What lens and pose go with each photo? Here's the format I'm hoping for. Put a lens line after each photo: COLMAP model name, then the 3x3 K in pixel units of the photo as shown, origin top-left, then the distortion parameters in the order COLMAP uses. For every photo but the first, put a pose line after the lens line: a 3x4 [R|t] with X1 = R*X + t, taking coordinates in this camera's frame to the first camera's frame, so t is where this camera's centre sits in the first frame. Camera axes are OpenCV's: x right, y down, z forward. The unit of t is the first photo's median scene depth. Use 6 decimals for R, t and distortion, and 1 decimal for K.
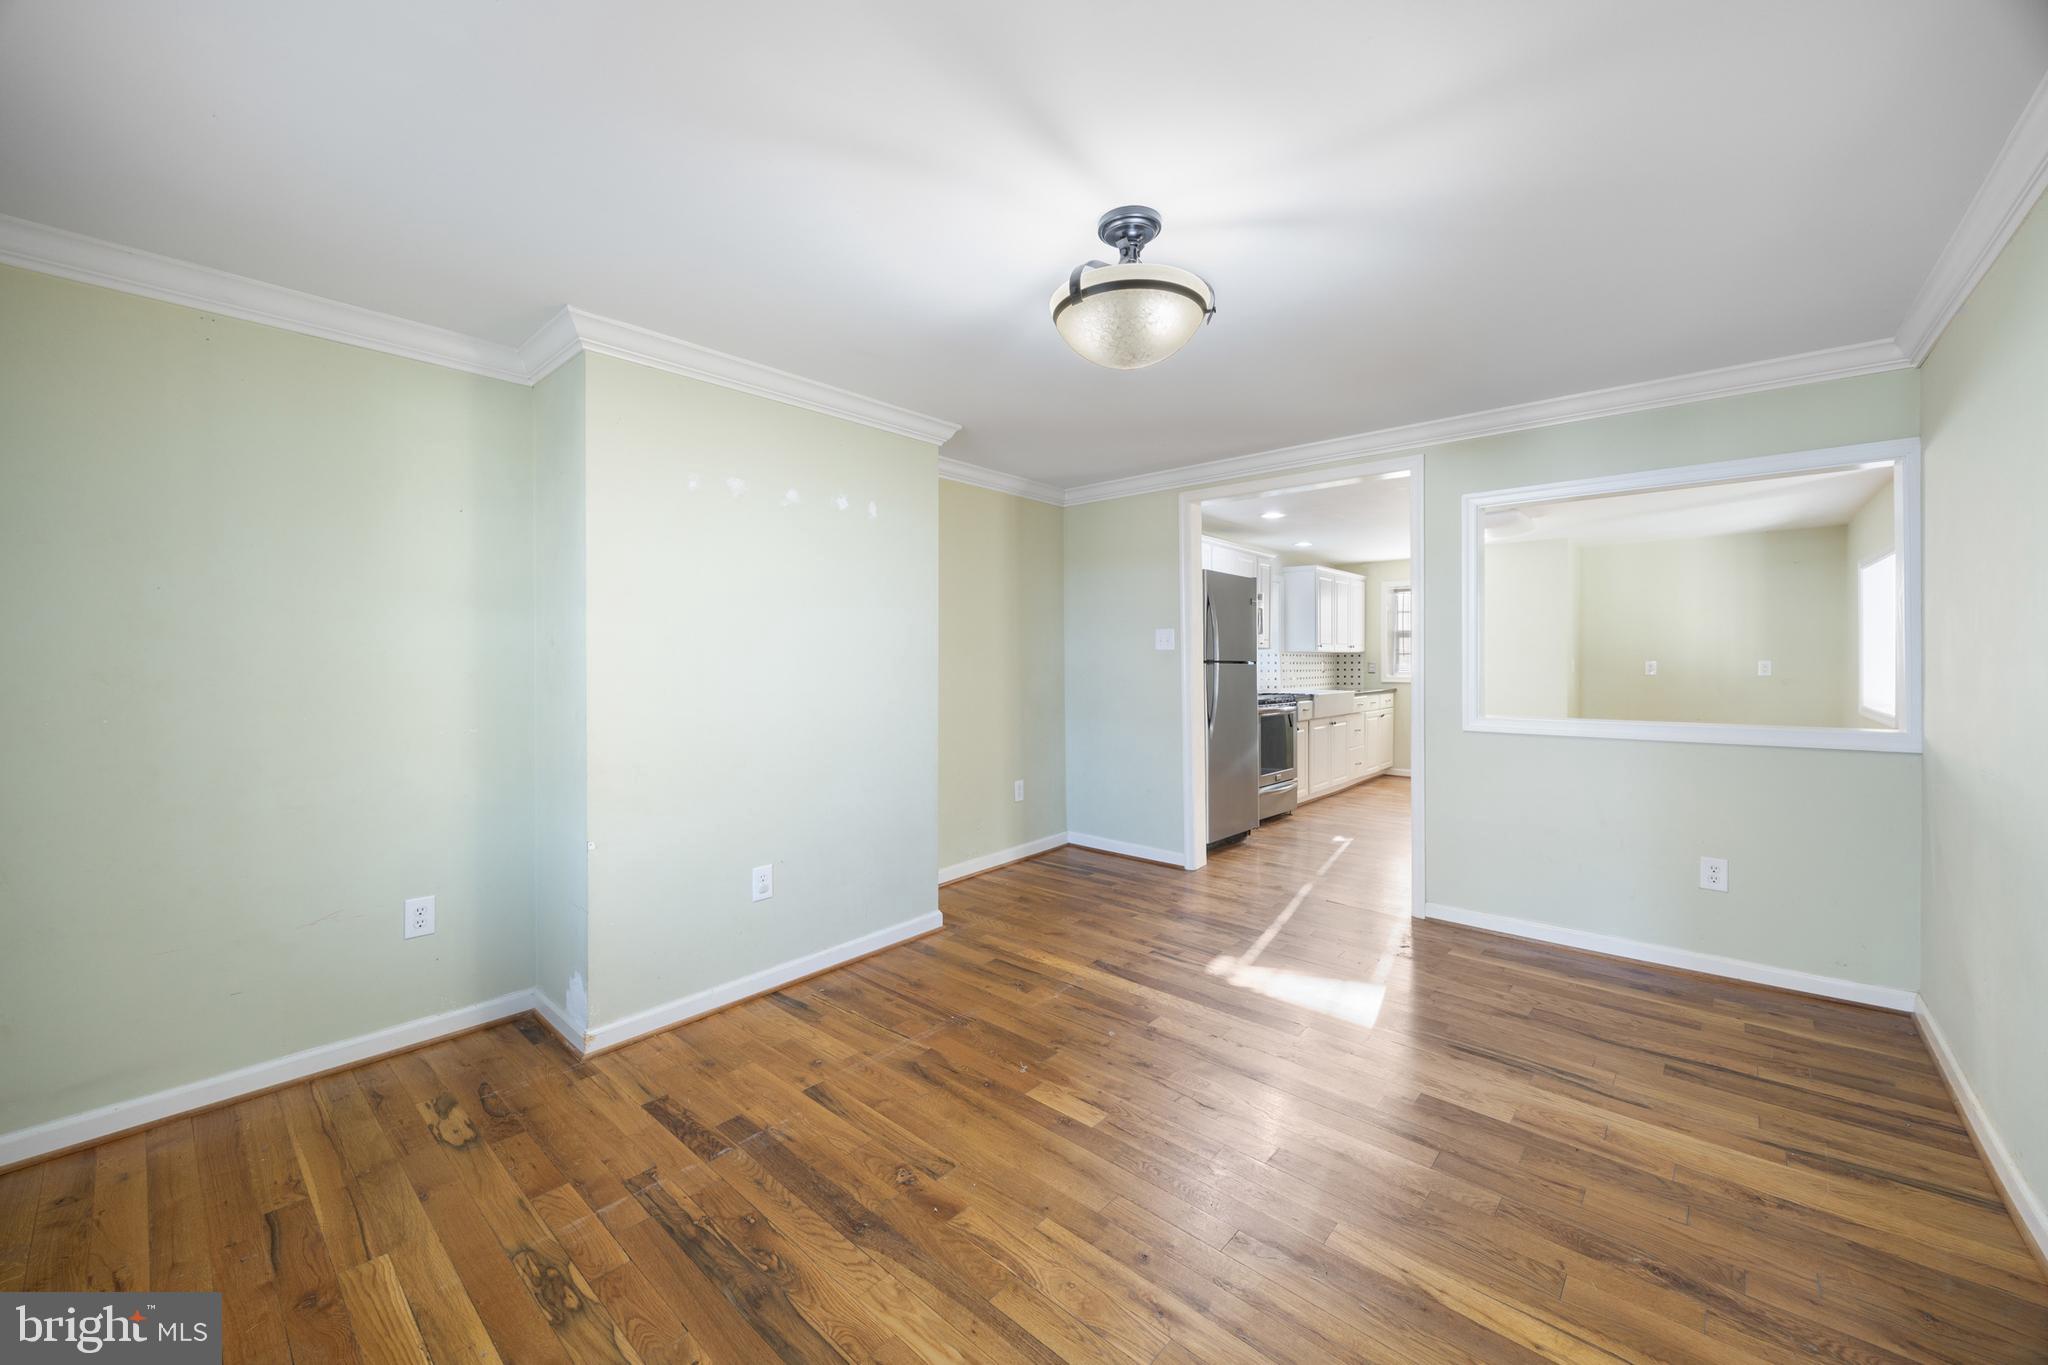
lens RADIAL K [[802.4, 0, 1012.0], [0, 802.4, 666.4], [0, 0, 1]] dist [-0.000918, 0.000170]
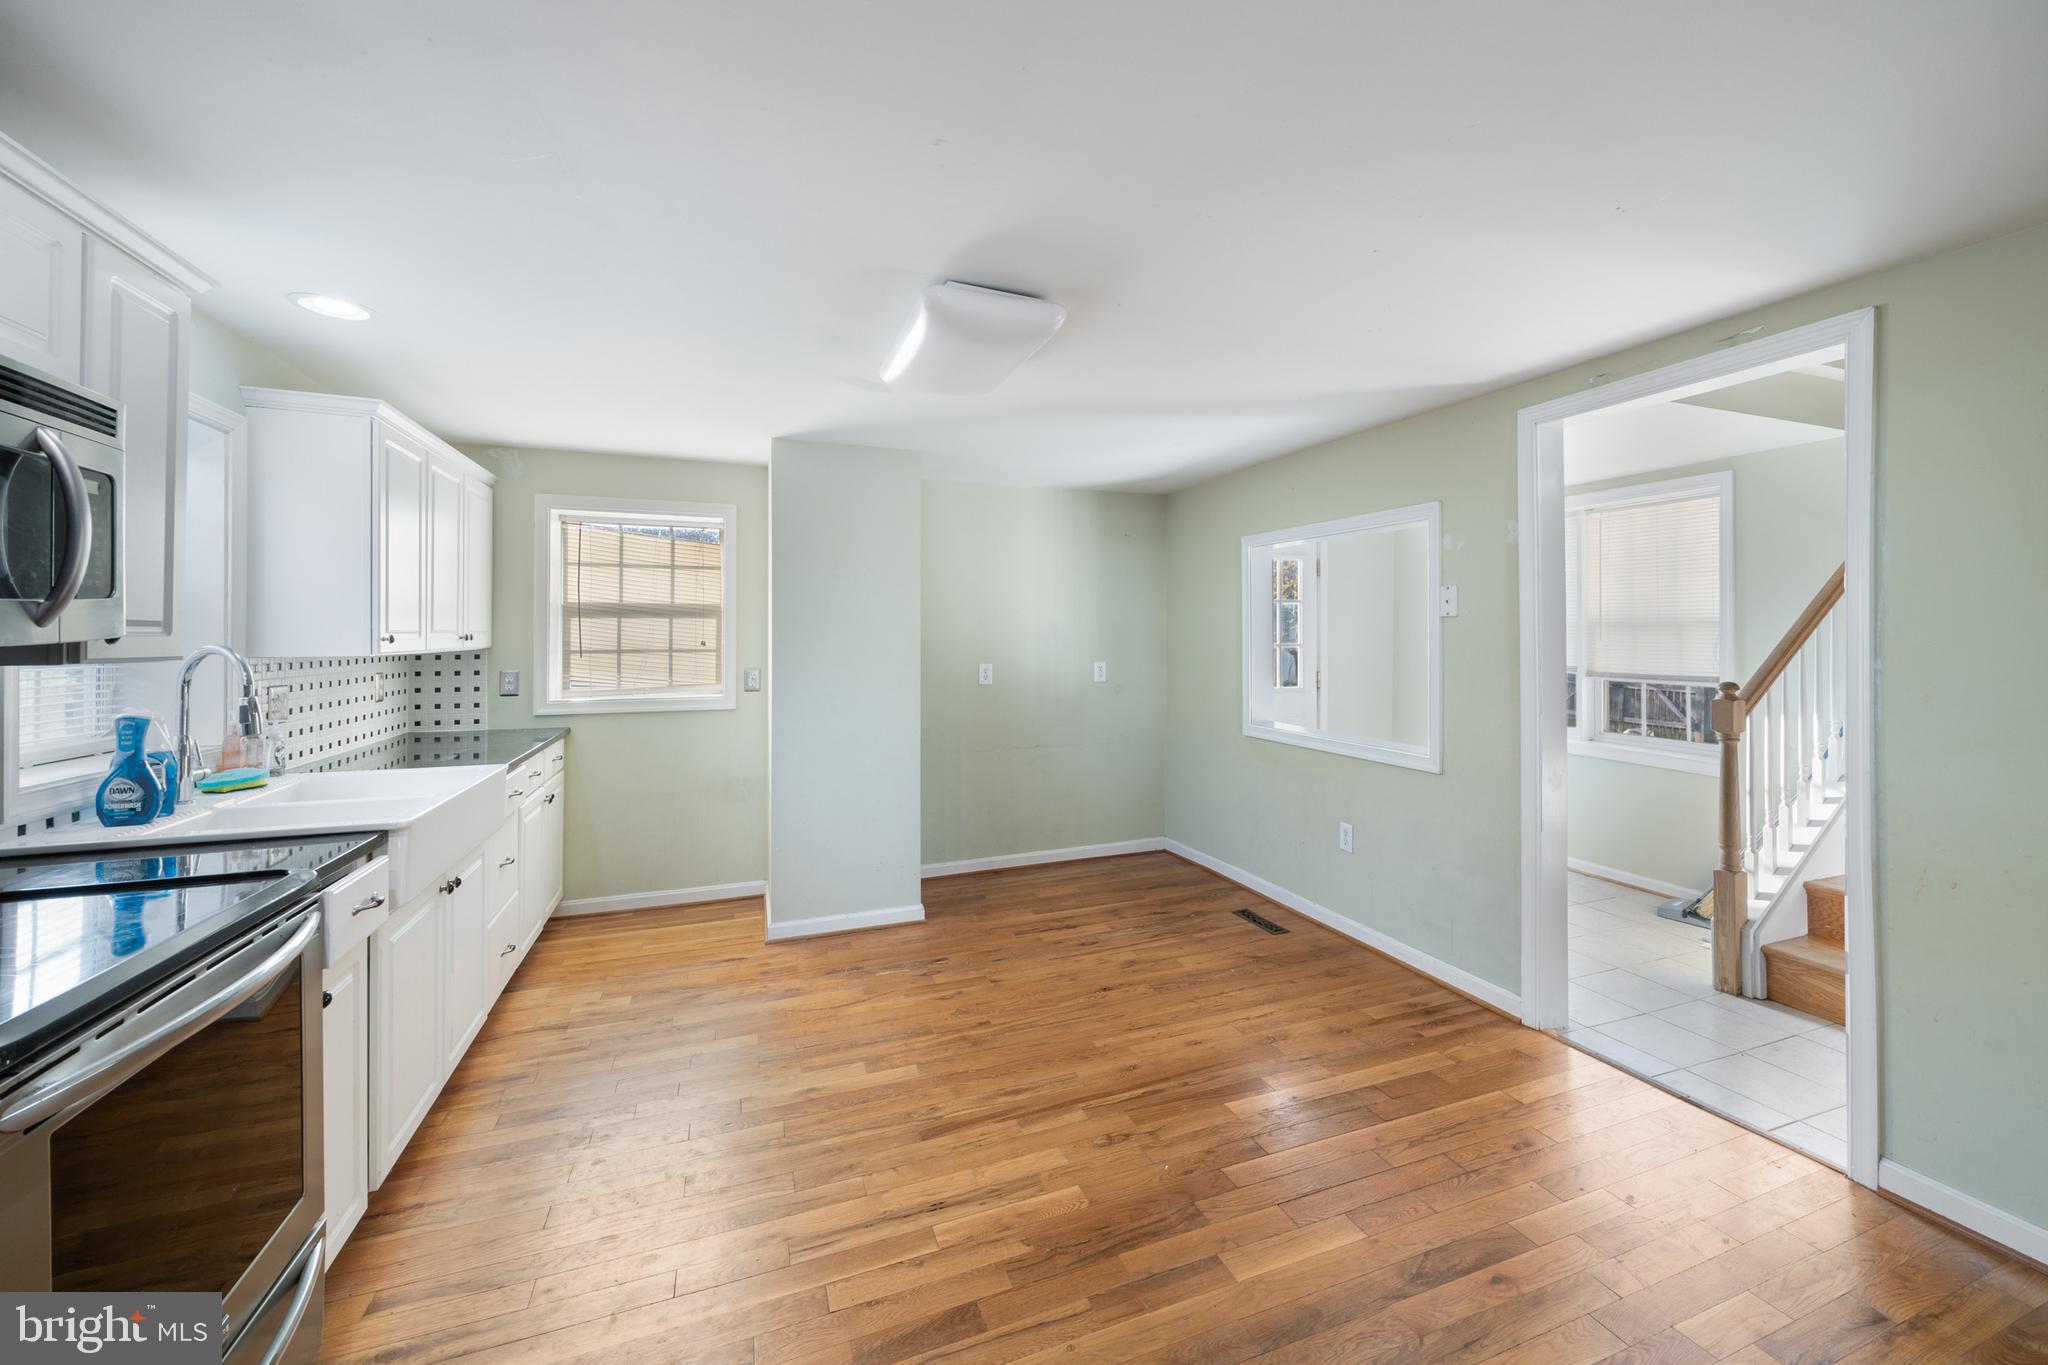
lens RADIAL K [[852.9, 0, 1092.4], [0, 852.9, 629.3], [0, 0, 1]] dist [0.001941, -0.000322]
pose [[0.422077, 0.007884, 0.906526, 0.157650], [0.005399, 0.999923, -0.011210, -0.021939], [-0.906544, 0.009626, 0.422002, 0.514466]]
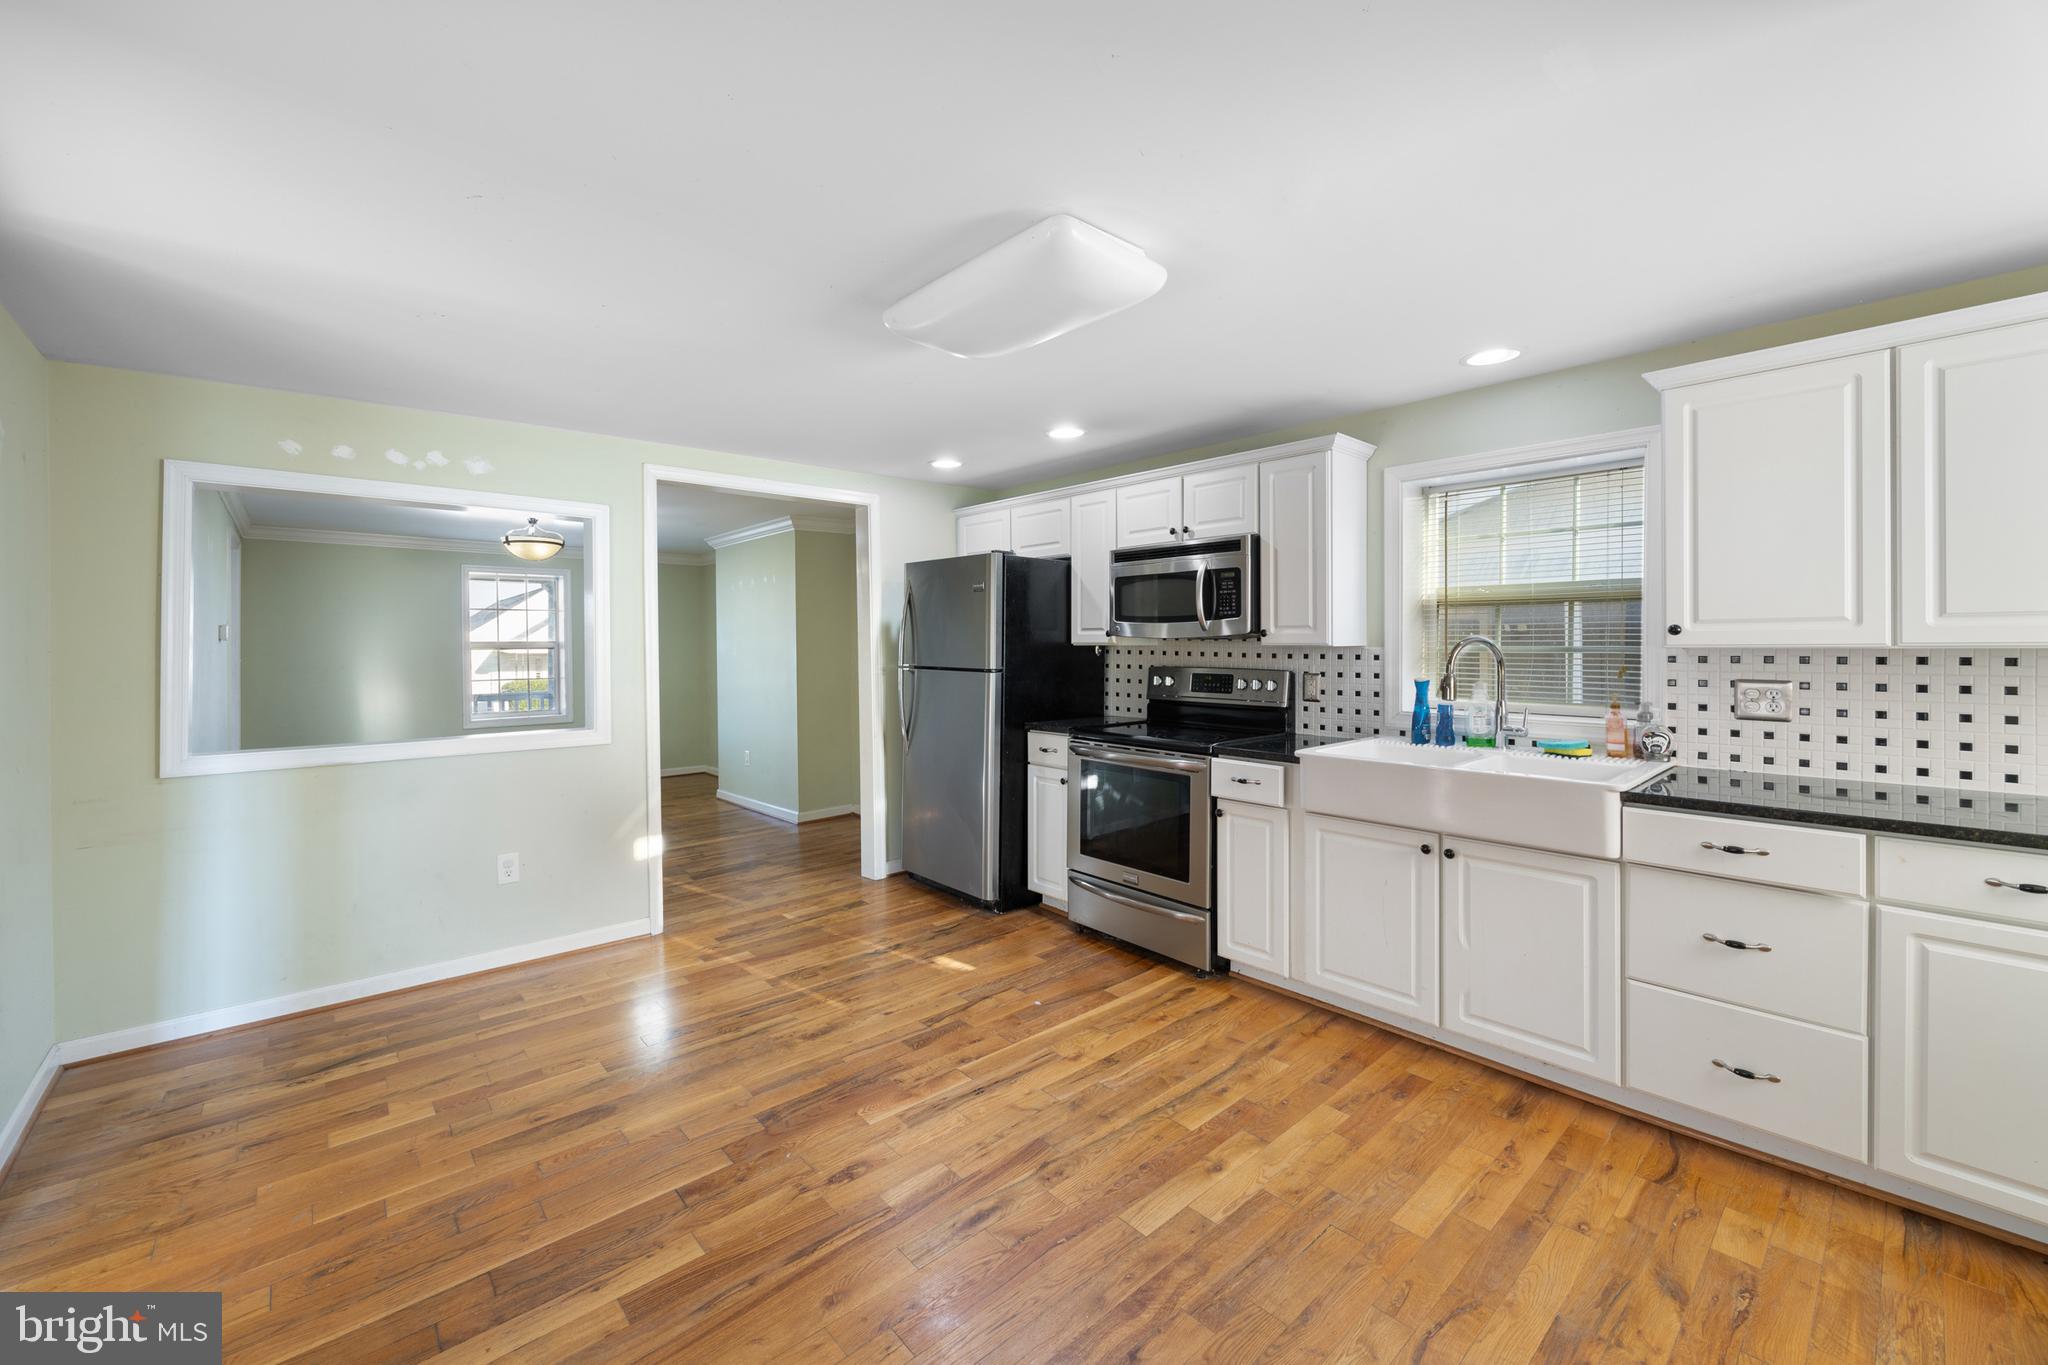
lens RADIAL K [[802.4, 0, 969.9], [0, 802.4, 637.7], [0, 0, 1]] dist [-0.000918, 0.000170]
pose [[-0.158773, -0.006675, -0.987293, 0.659922], [0.001338, 0.999975, -0.006976, -0.018843], [0.987314, -0.002429, -0.158760, 0.707605]]
